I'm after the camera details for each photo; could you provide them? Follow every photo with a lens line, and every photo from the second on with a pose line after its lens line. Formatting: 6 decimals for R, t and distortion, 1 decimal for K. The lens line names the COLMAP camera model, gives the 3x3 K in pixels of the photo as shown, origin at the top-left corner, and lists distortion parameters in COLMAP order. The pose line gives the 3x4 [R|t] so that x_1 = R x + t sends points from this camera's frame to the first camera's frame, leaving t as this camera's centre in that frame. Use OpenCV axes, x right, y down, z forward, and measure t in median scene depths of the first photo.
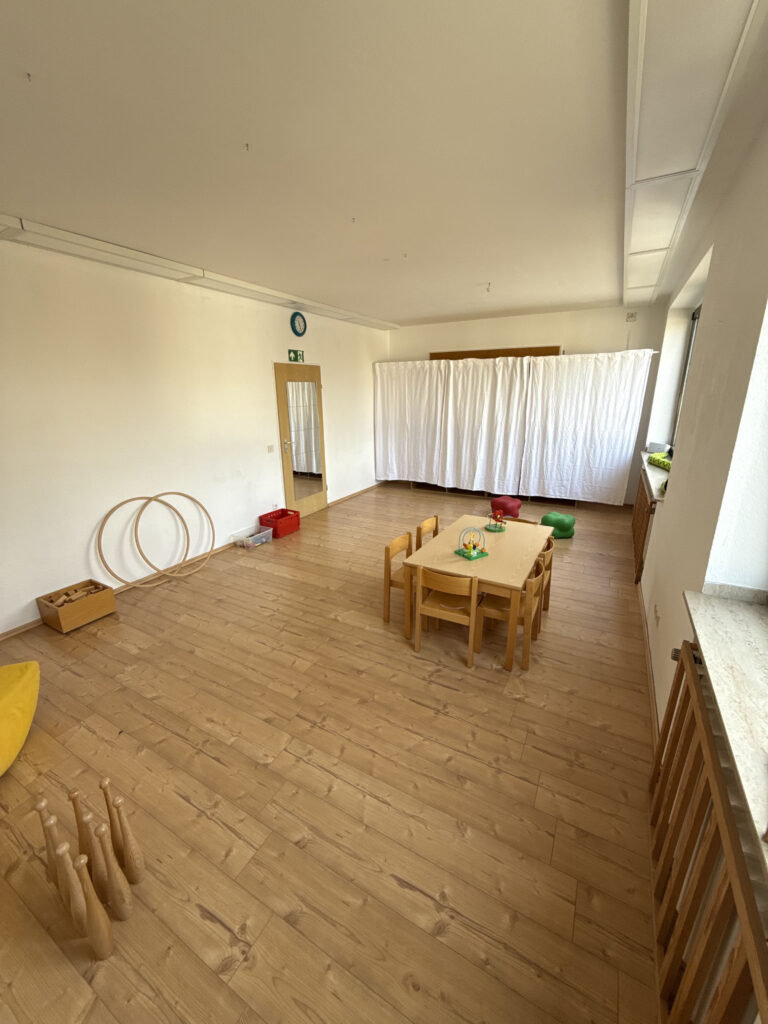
lens RADIAL K [[402.7, 0, 384.0], [0, 402.7, 512.0], [0, 0, 1]] dist [-0.000285, -0.000018]
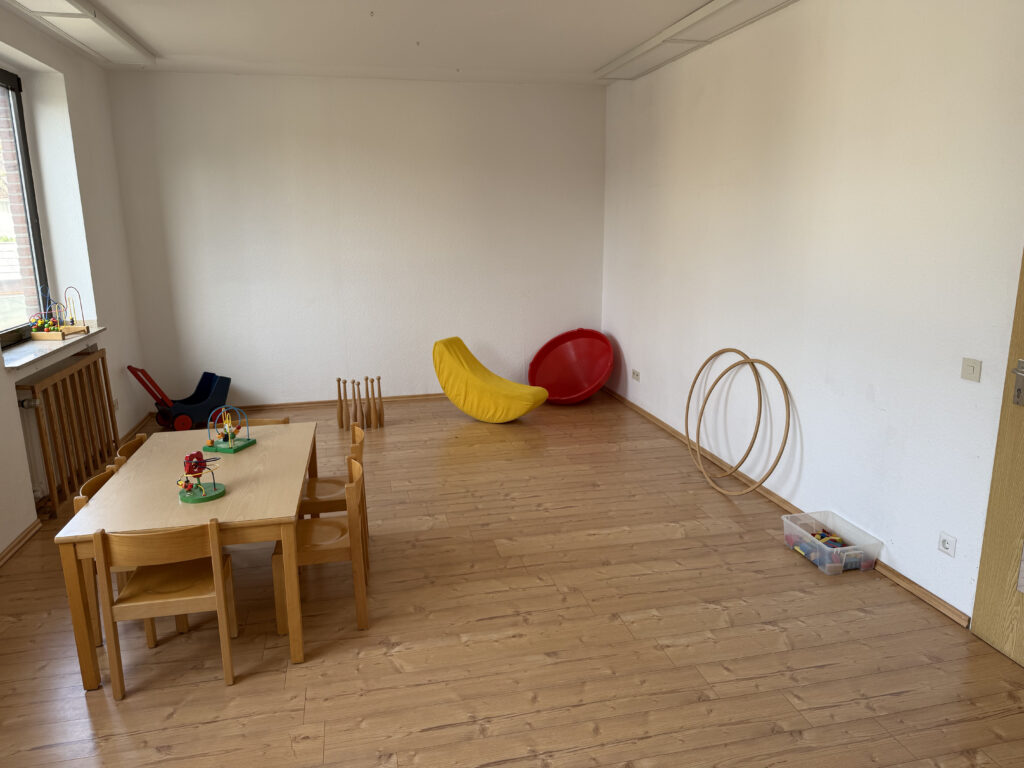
lens RADIAL K [[717.7, 0, 512.0], [0, 717.7, 384.0], [0, 0, 1]] dist [0.040369, -0.046524]
pose [[-0.749805, 0.168342, -0.639886, 0.363695], [-0.171458, 0.884624, 0.433639, -0.345187], [0.639058, 0.434858, -0.634432, 1.186650]]
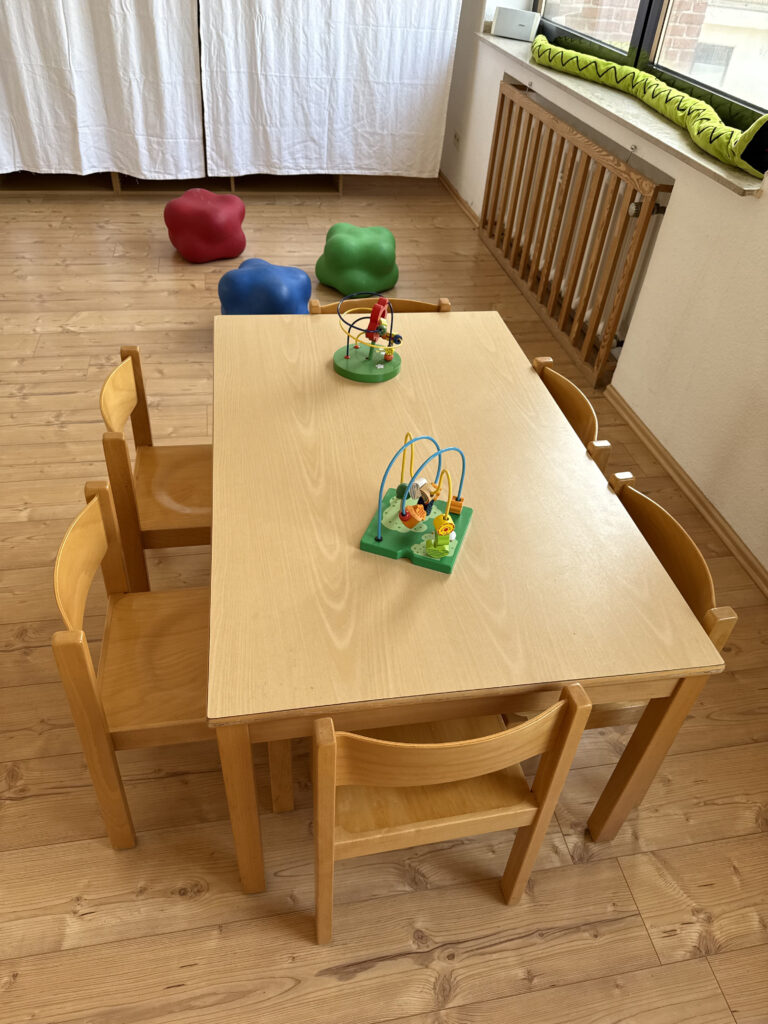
lens RADIAL K [[717.7, 0, 378.3], [0, 717.7, 513.1], [0, 0, 1]] dist [0.040369, -0.046524]
pose [[0.772419, -0.365153, 0.519646, -0.021071], [0.114216, 0.884720, 0.451914, -0.066831], [-0.624759, -0.289715, 0.725081, 0.403975]]
